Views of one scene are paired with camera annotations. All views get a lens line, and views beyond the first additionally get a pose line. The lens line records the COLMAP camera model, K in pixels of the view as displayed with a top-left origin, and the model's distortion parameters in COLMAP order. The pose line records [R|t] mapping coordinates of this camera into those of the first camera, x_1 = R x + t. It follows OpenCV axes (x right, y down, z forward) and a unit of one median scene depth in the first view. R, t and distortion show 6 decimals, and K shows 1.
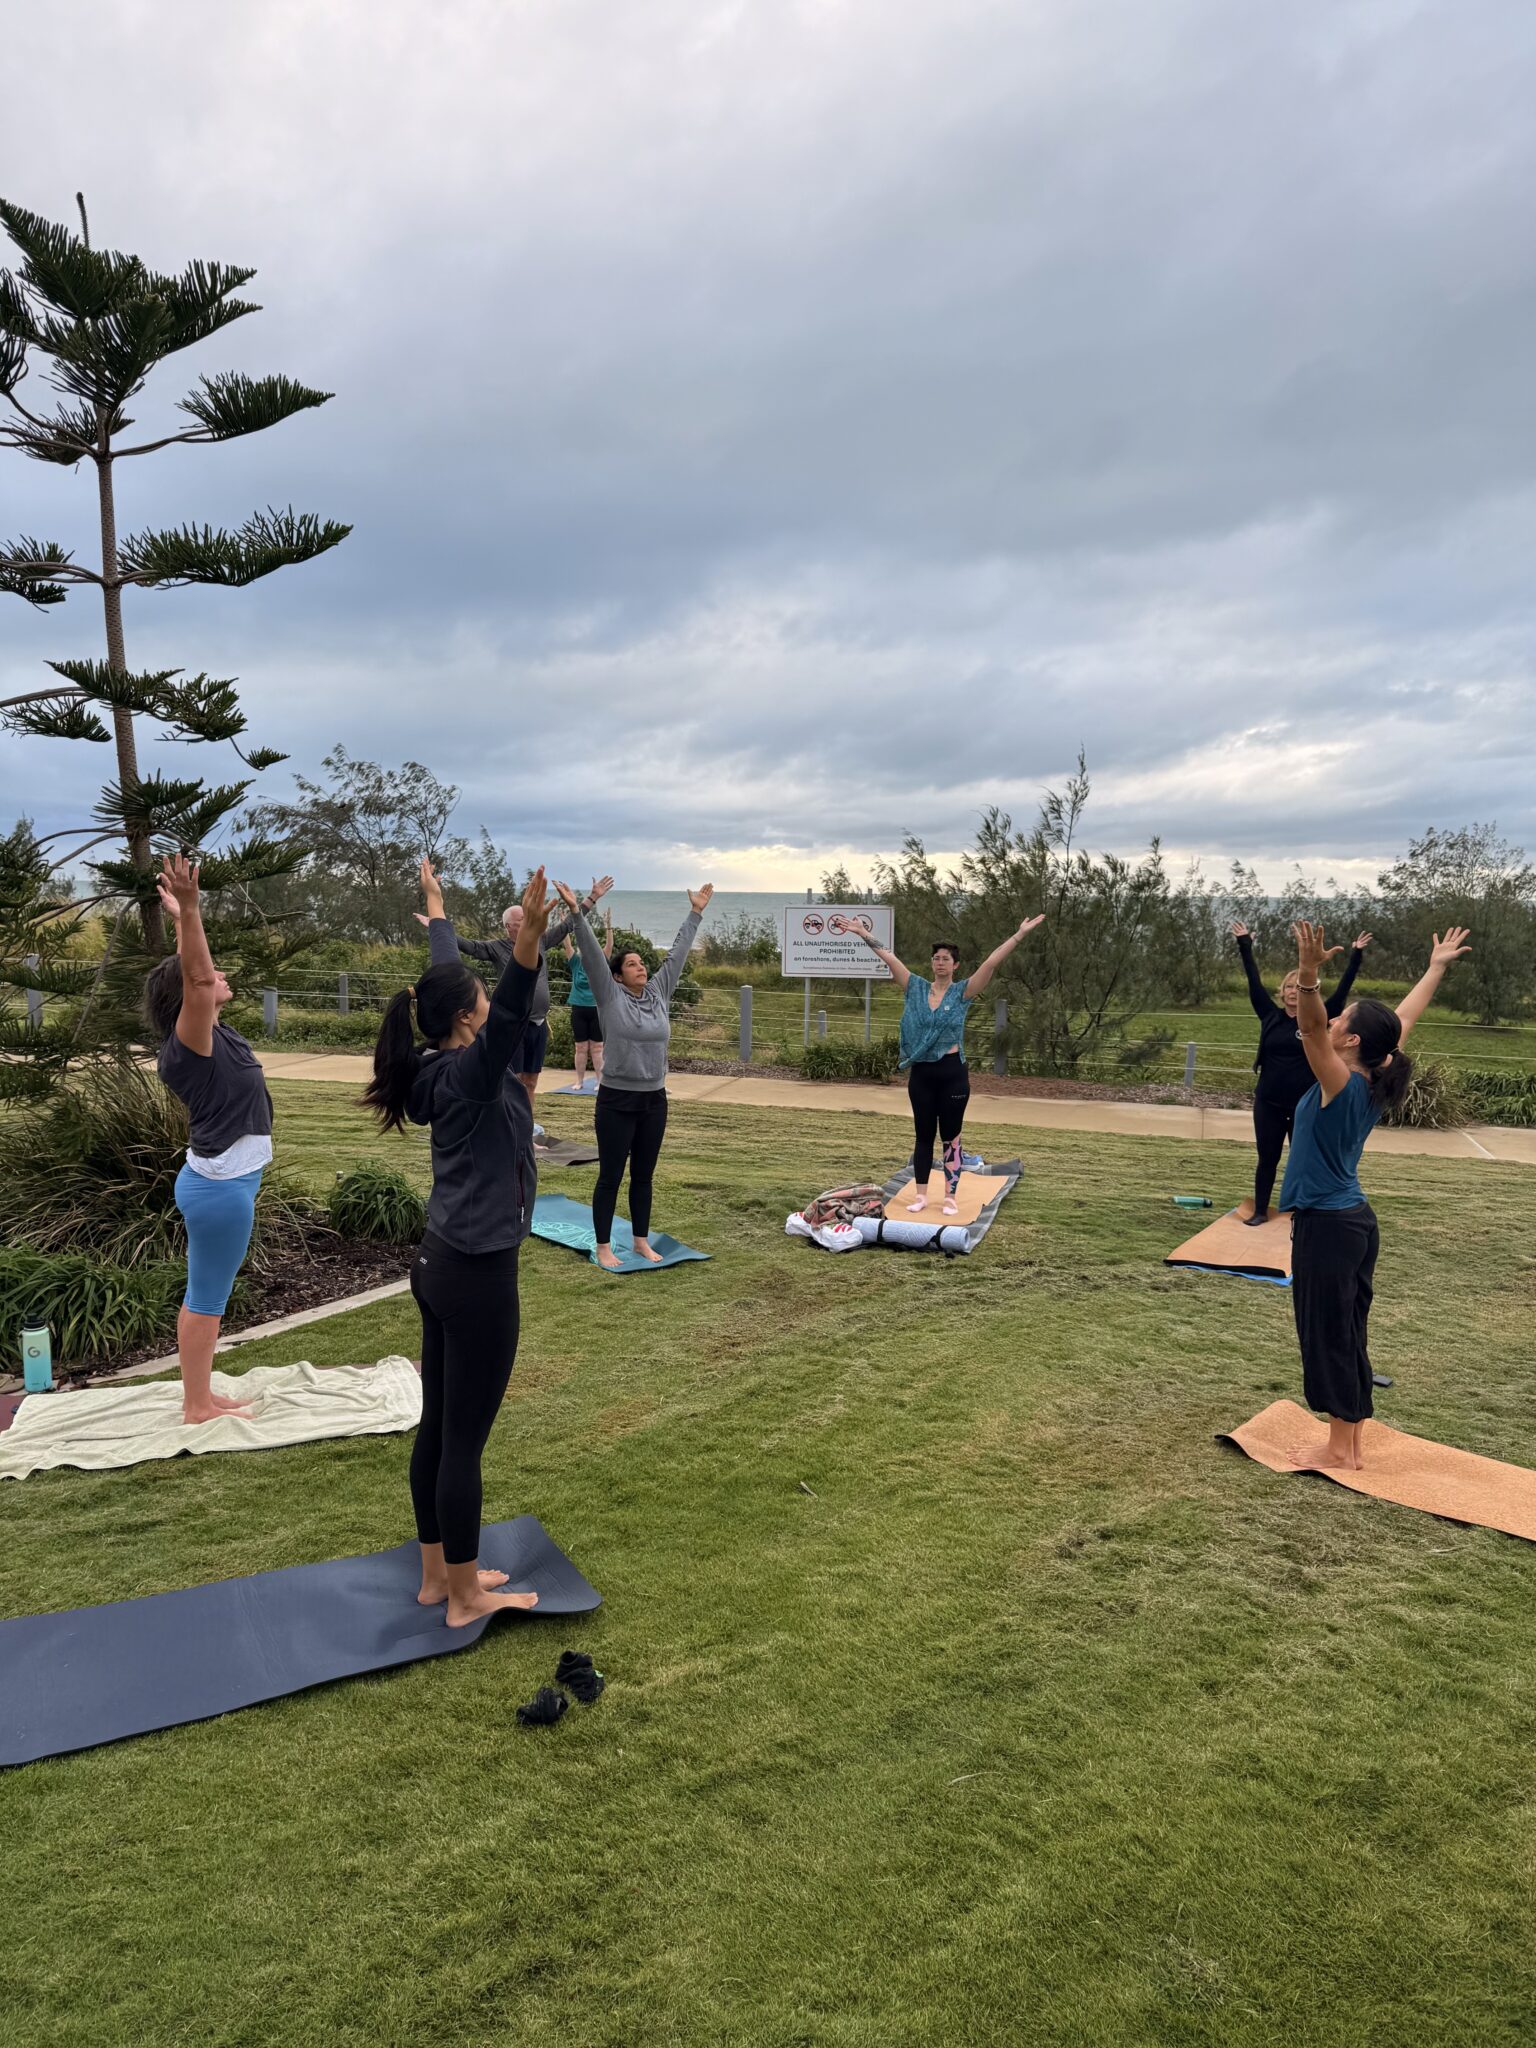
lens RADIAL K [[1428.2, 0, 768.0], [0, 1428.2, 1024.0], [0, 0, 1]] dist [0.119124, -0.179068]
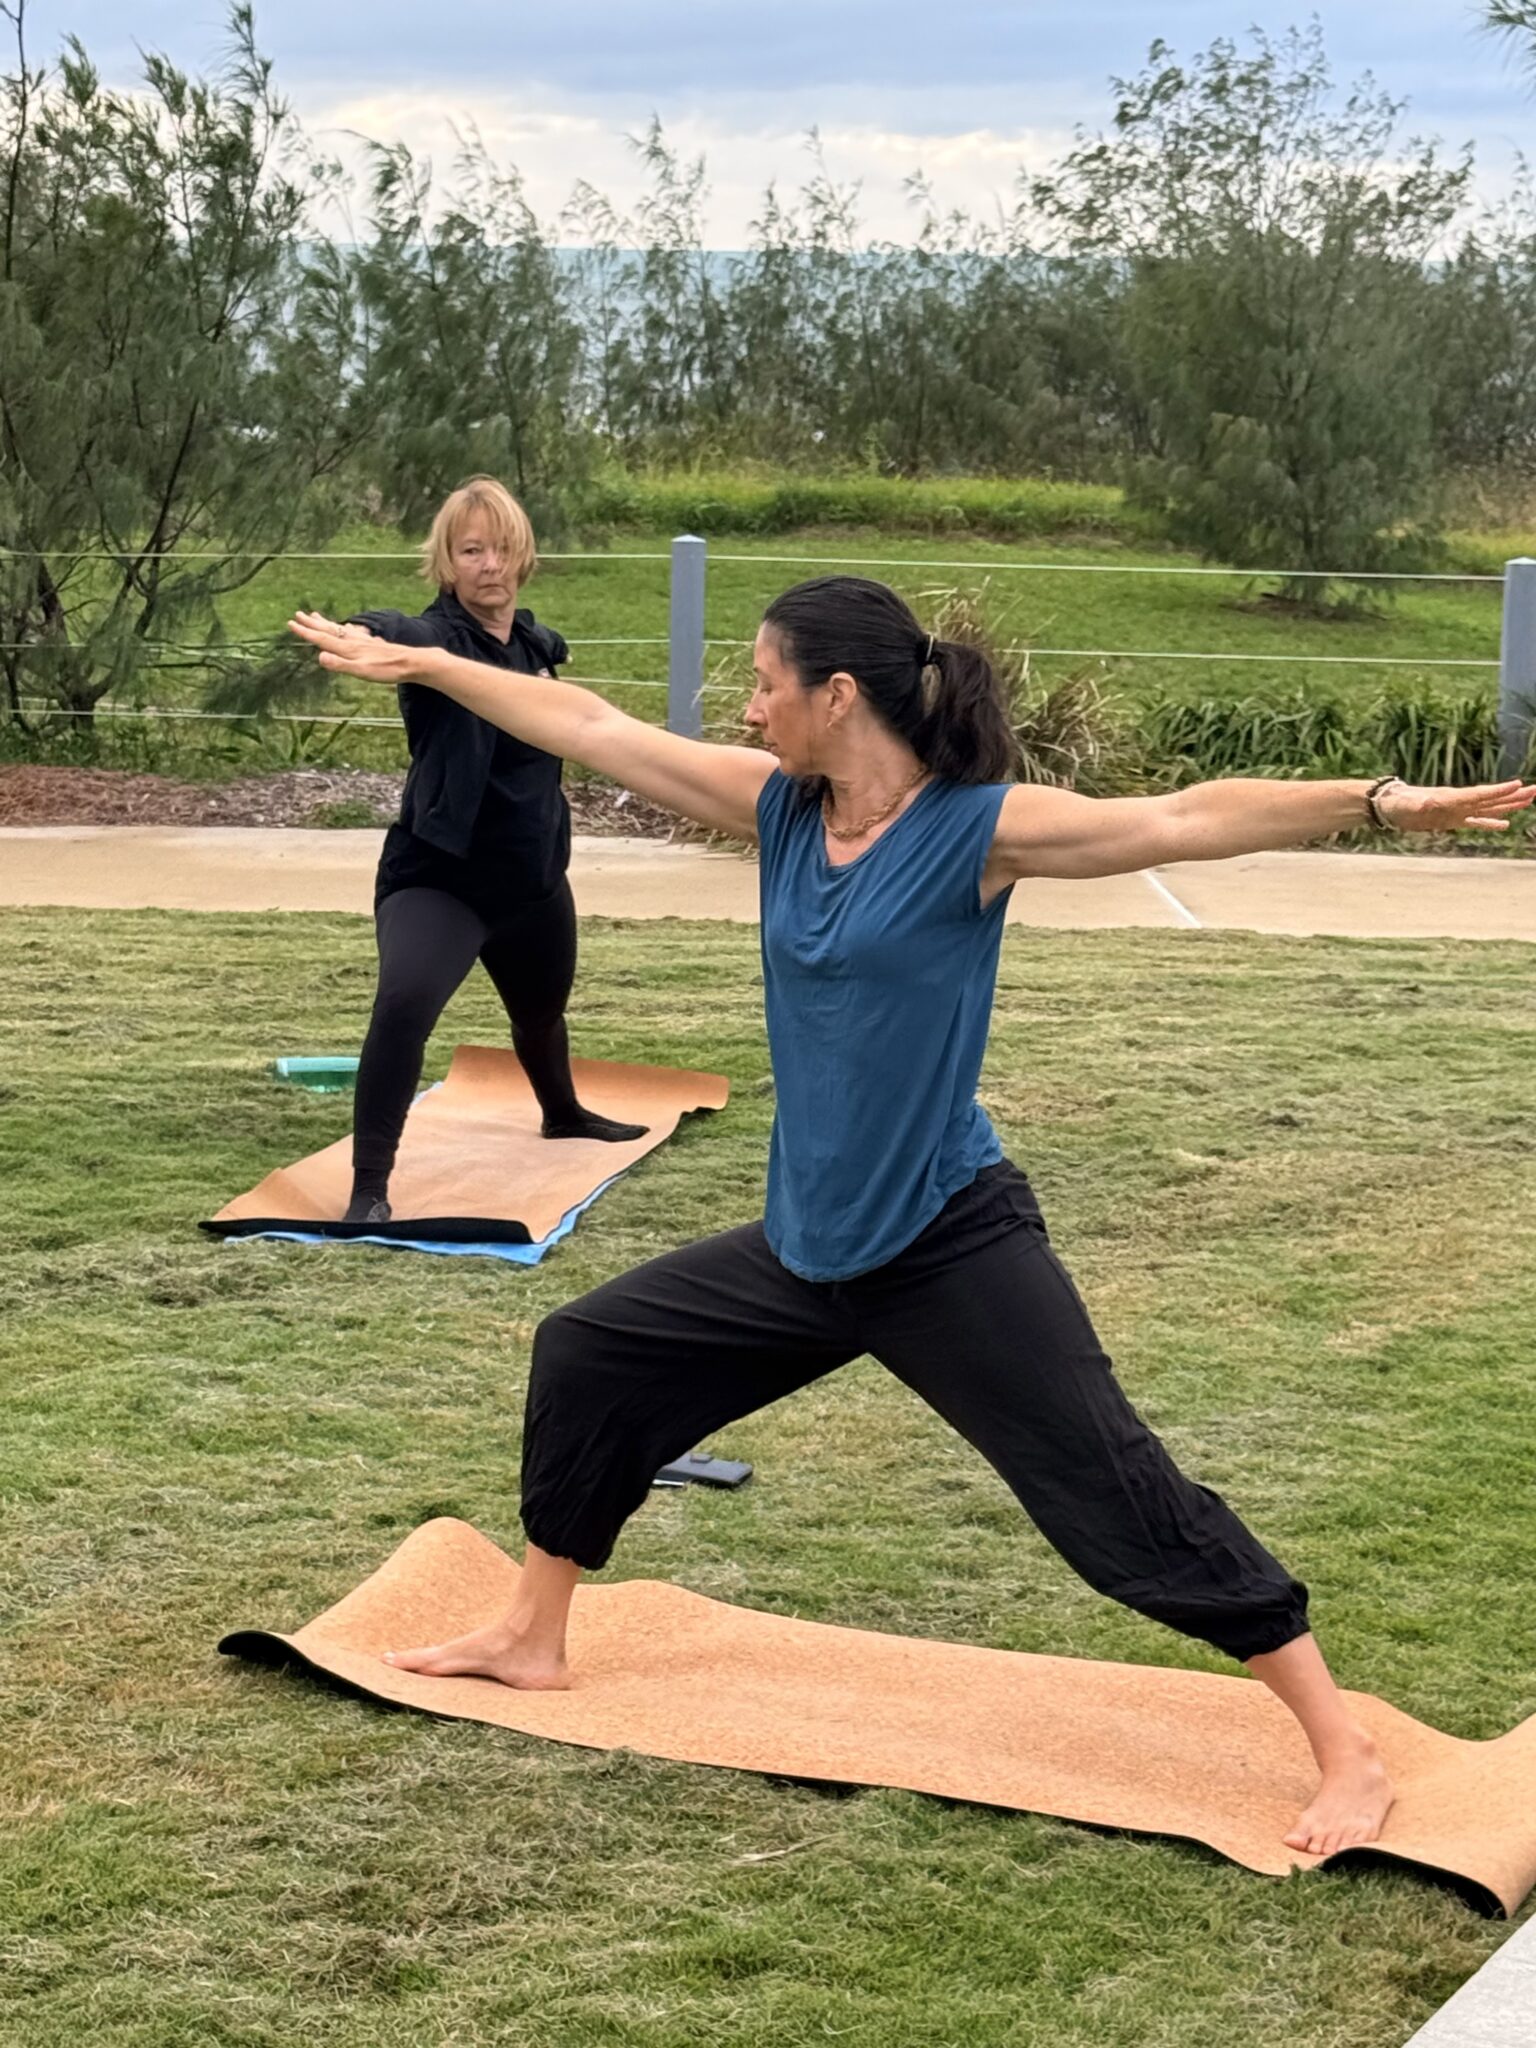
lens RADIAL K [[4609.9, 0, 768.0], [0, 4609.9, 1024.0], [0, 0, 1]] dist [0.075059, 0.513208]
pose [[0.946073, -0.049564, 0.320140, 0.058620], [0.024396, 0.996321, 0.082153, 0.032990], [-0.323034, -0.069913, 0.943801, -0.054489]]
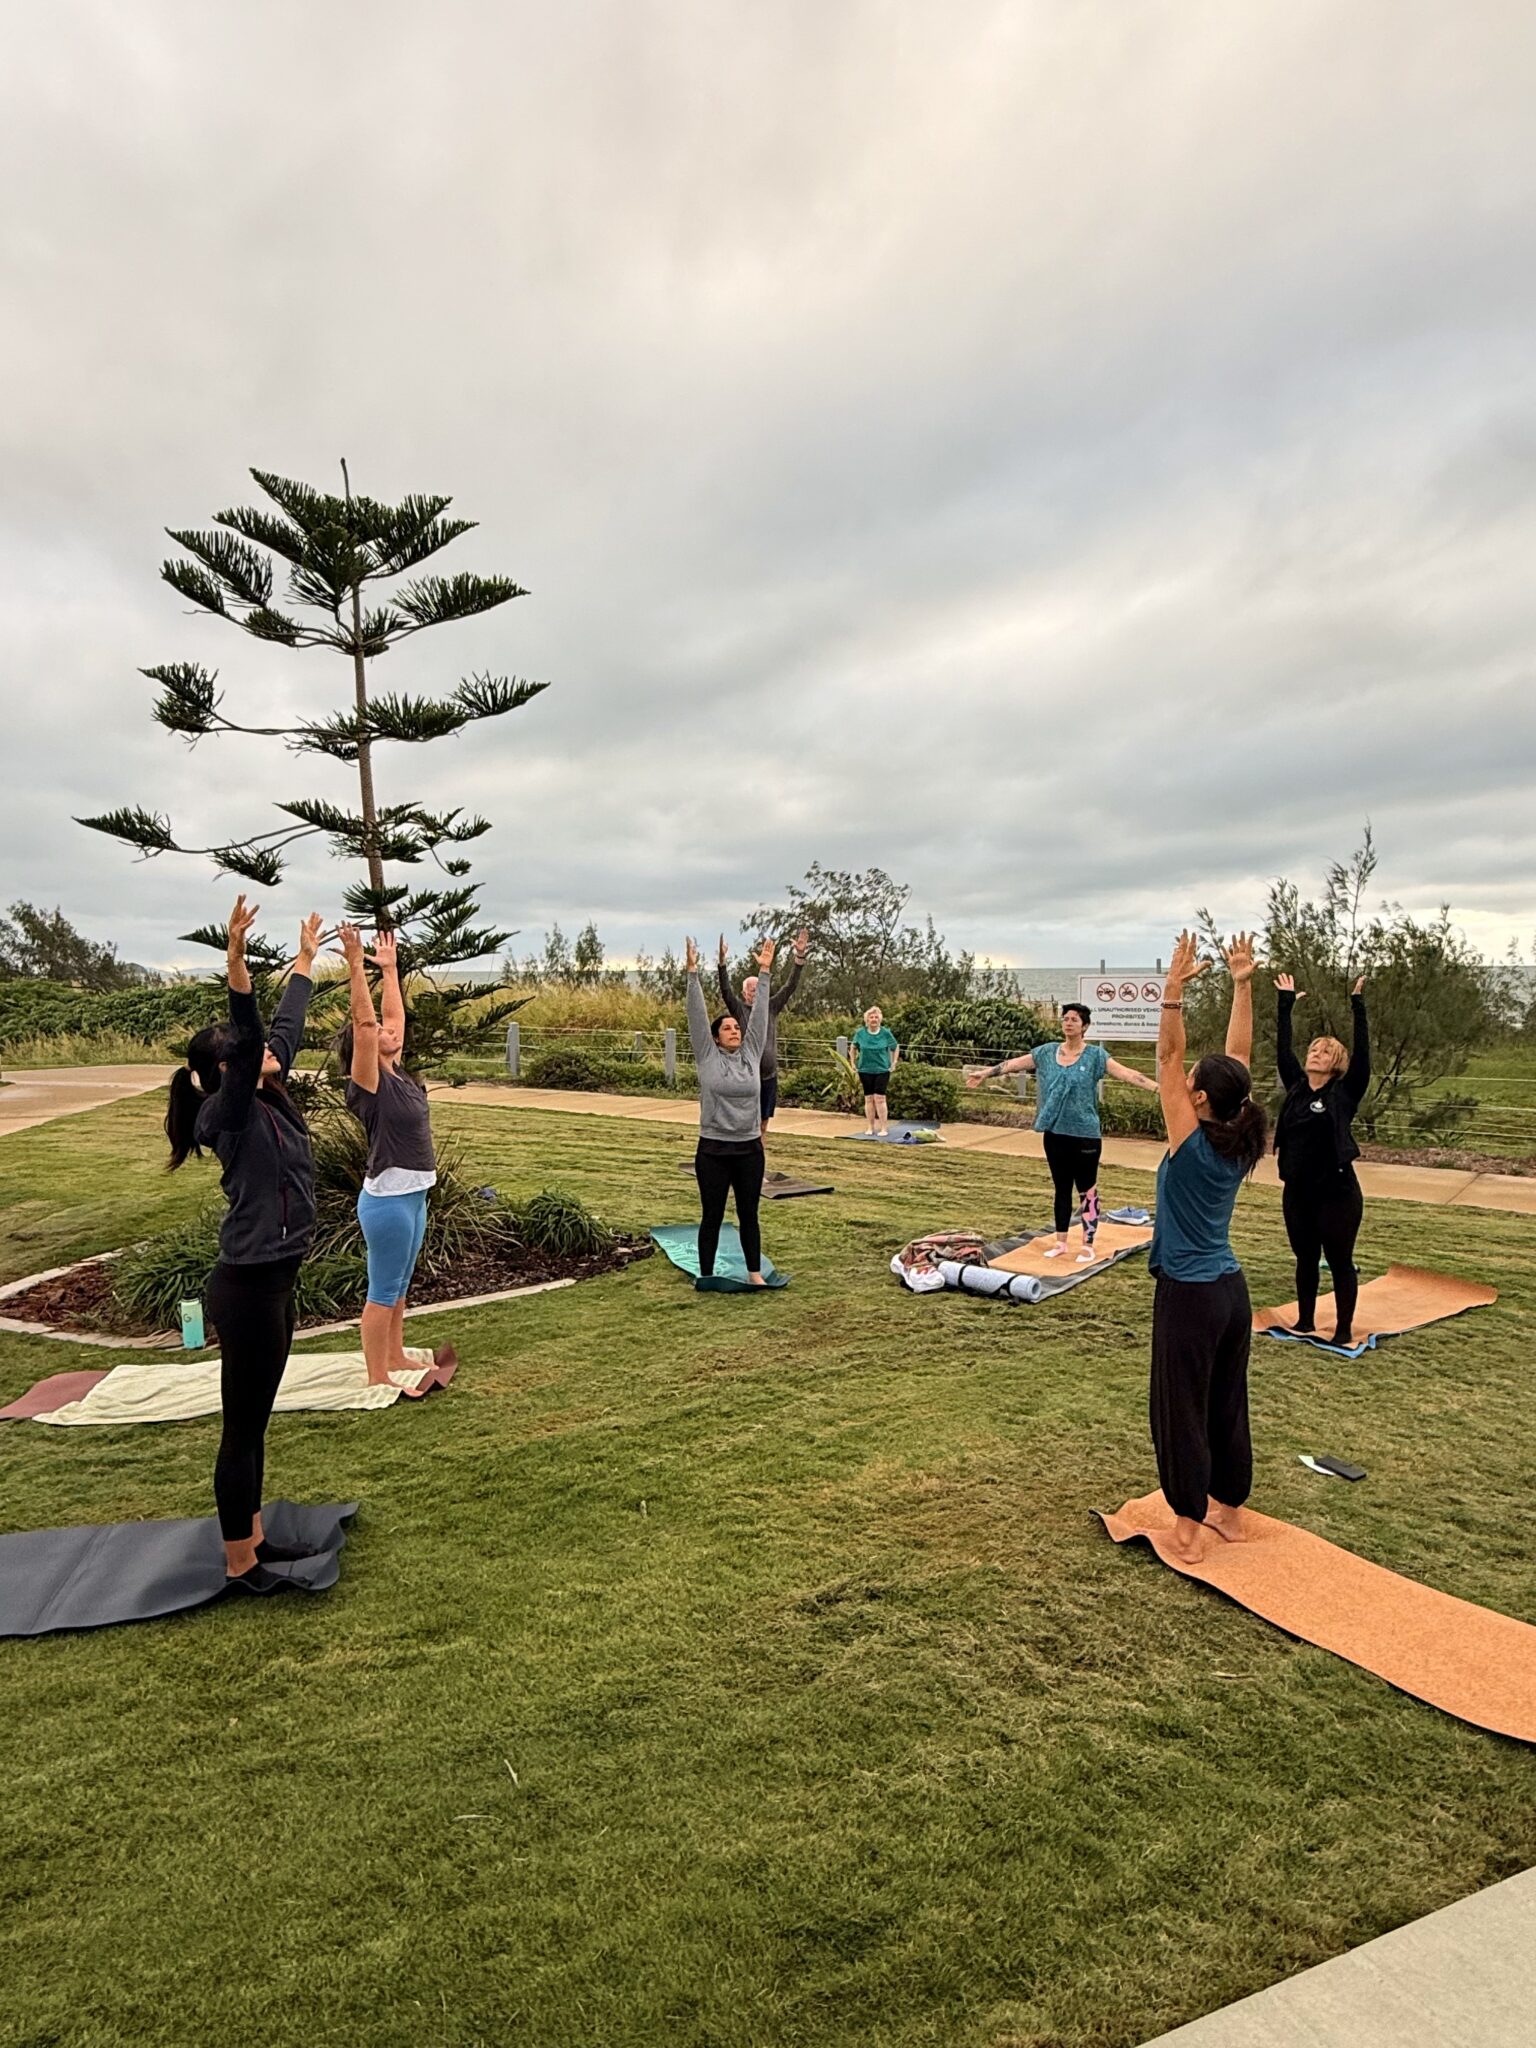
lens RADIAL K [[1196.1, 0, 770.0], [0, 1196.1, 1015.2], [0, 0, 1]] dist [-0.004889, 0.012395]
pose [[0.934152, -0.005811, -0.356827, 0.277456], [-0.014074, 0.998490, -0.053104, 0.000899], [0.356597, 0.054629, 0.932660, 0.116745]]
